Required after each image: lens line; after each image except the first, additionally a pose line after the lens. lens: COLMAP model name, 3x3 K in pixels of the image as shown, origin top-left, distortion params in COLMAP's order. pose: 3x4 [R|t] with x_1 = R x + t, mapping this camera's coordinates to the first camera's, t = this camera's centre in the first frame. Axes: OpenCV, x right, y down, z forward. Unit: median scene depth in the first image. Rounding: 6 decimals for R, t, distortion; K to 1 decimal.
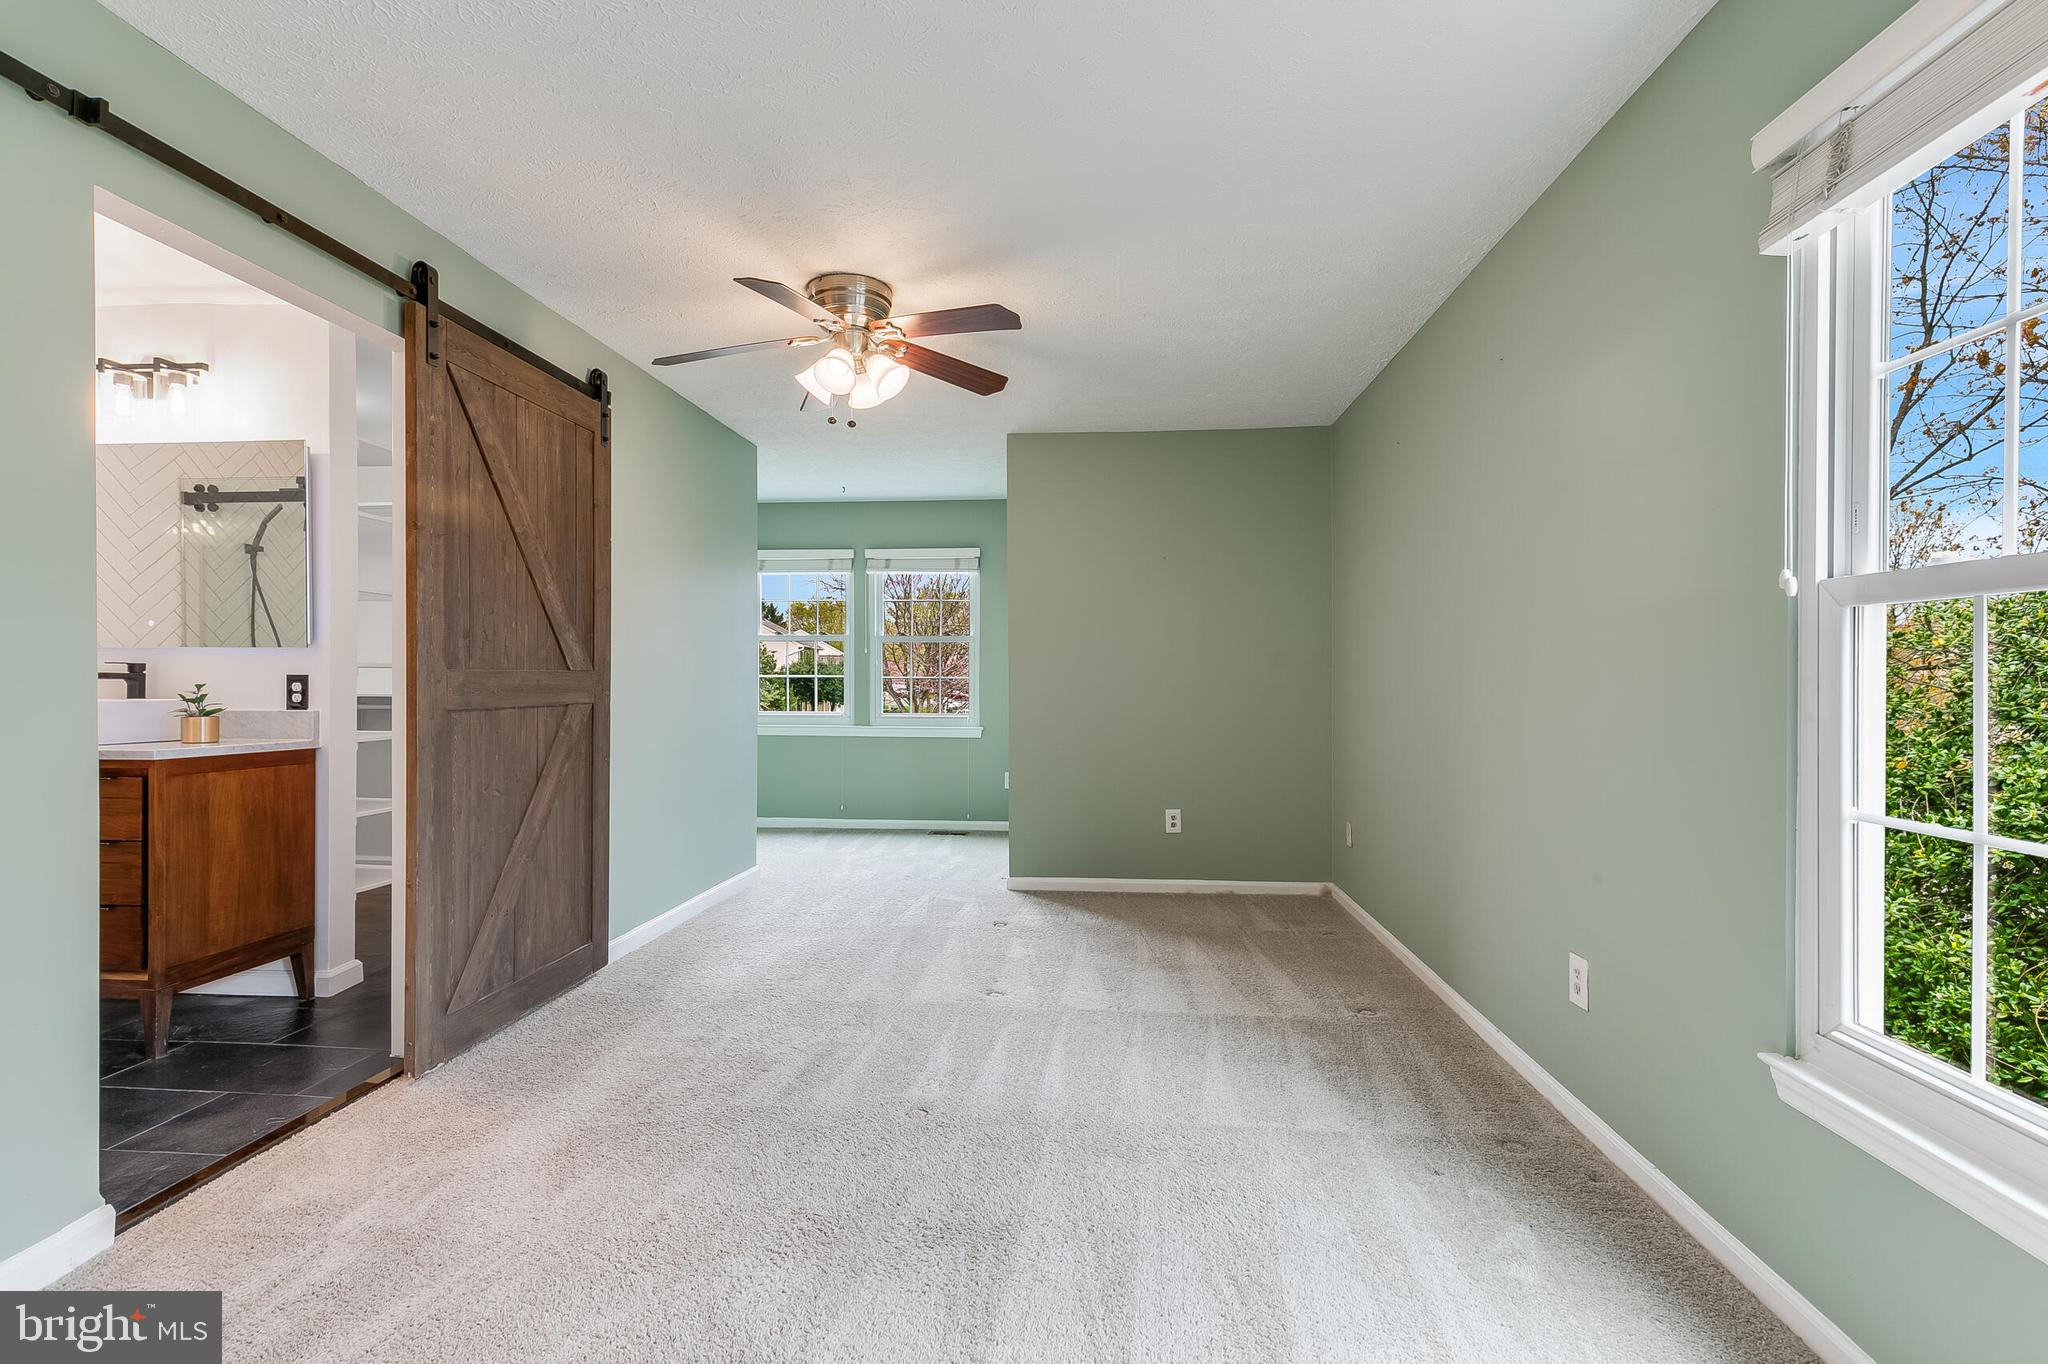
lens RADIAL K [[925.9, 0, 1022.1], [0, 925.9, 683.2], [0, 0, 1]] dist [-0.001931, -0.000226]
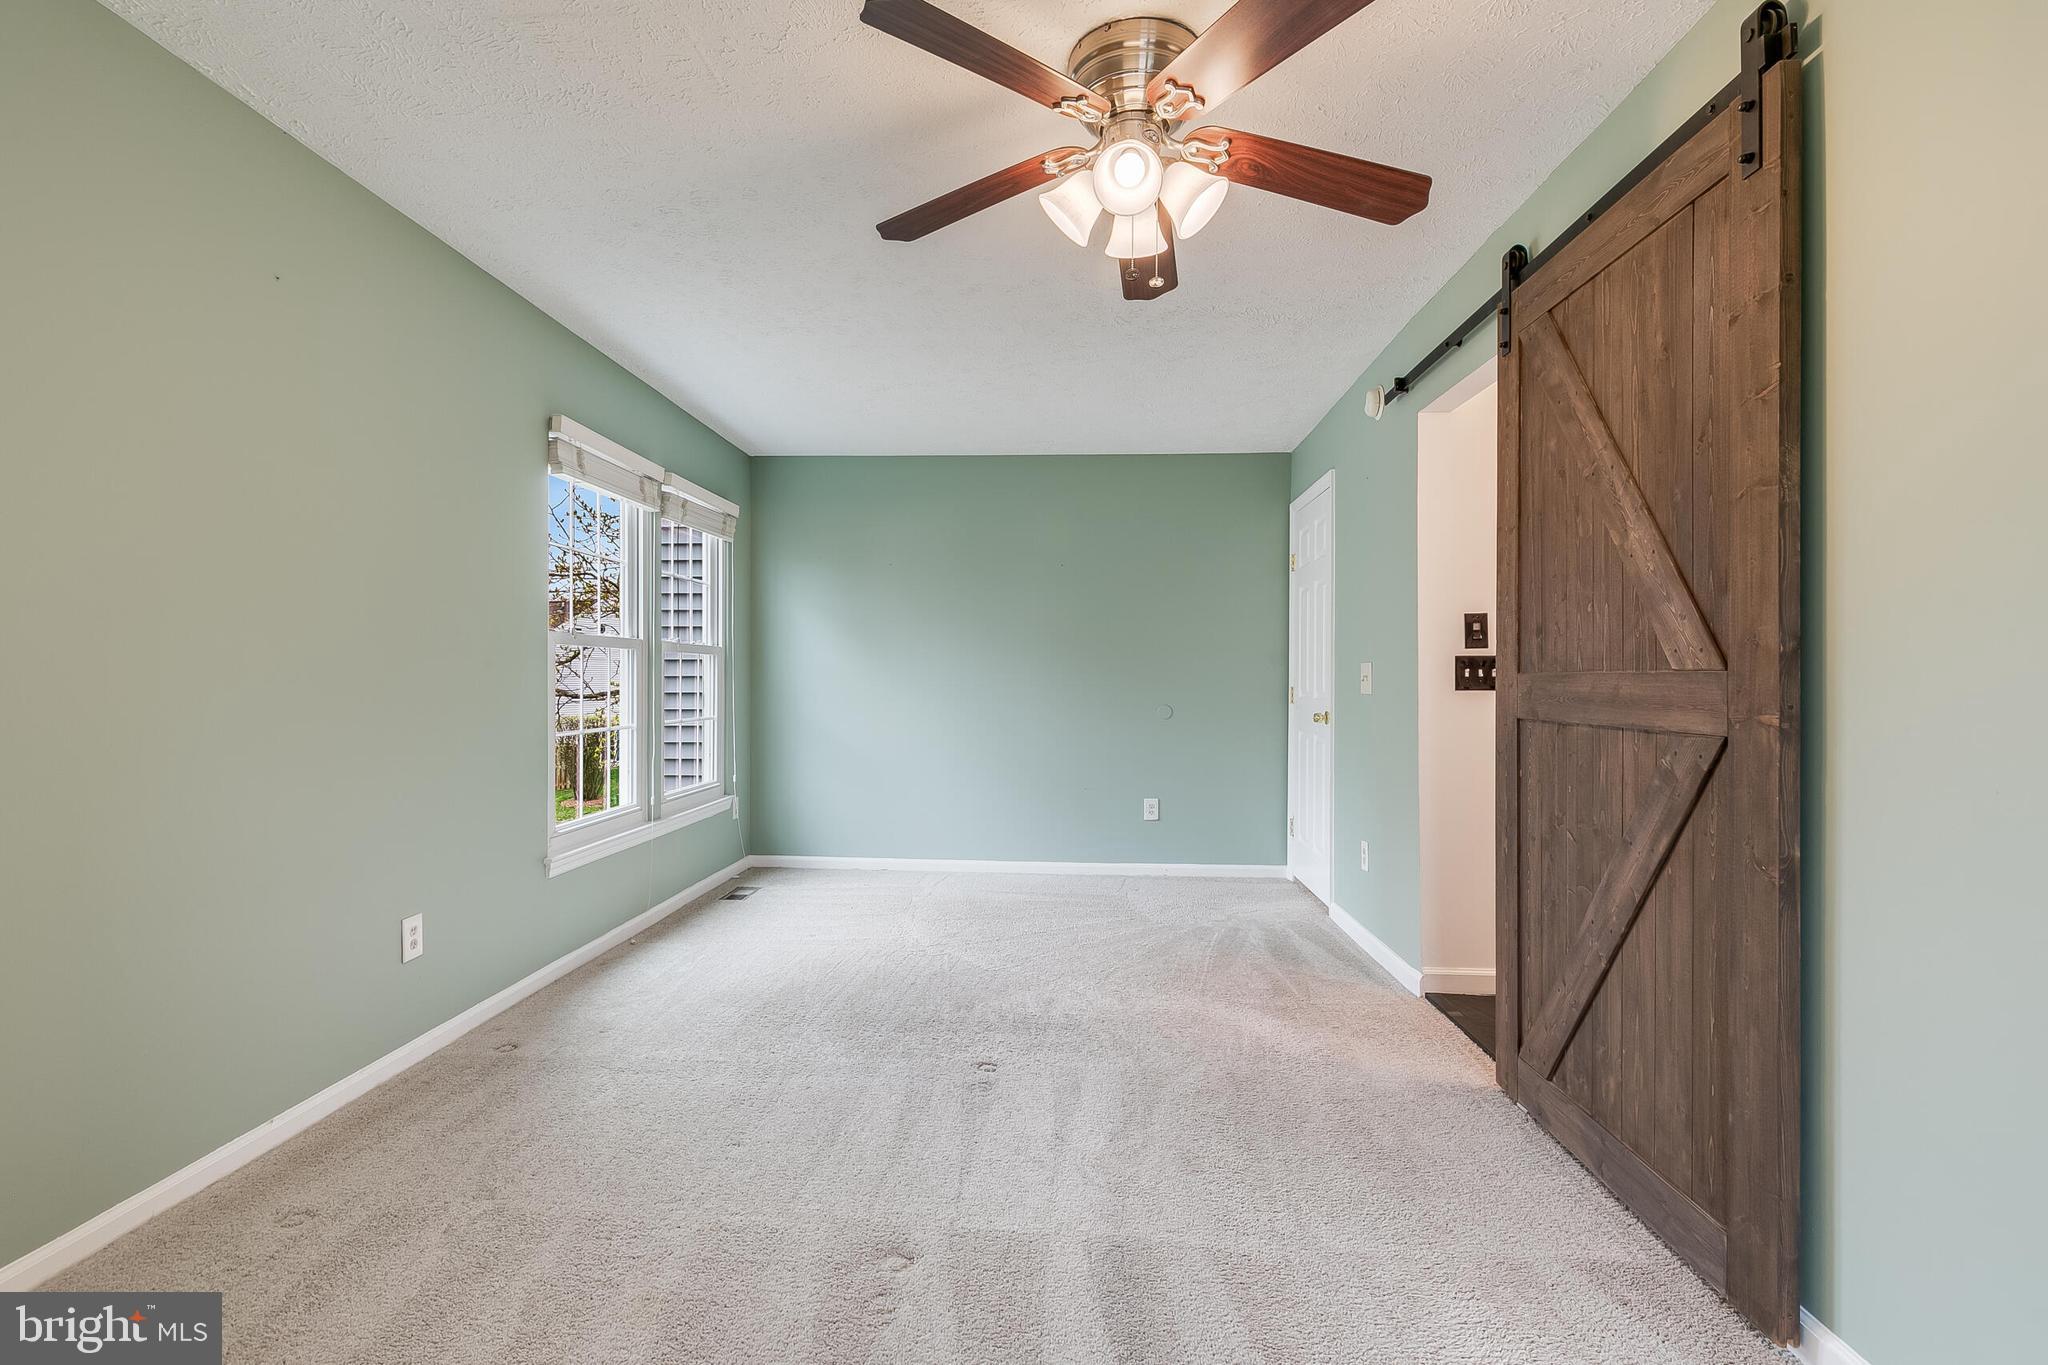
lens RADIAL K [[925.9, 0, 1023.0], [0, 925.9, 680.1], [0, 0, 1]] dist [-0.001931, -0.000226]
pose [[-0.999654, -0.002701, -0.026156, -0.131322], [-0.002965, 0.999945, 0.010050, -0.018743], [0.026128, 0.010124, -0.999607, 2.265058]]
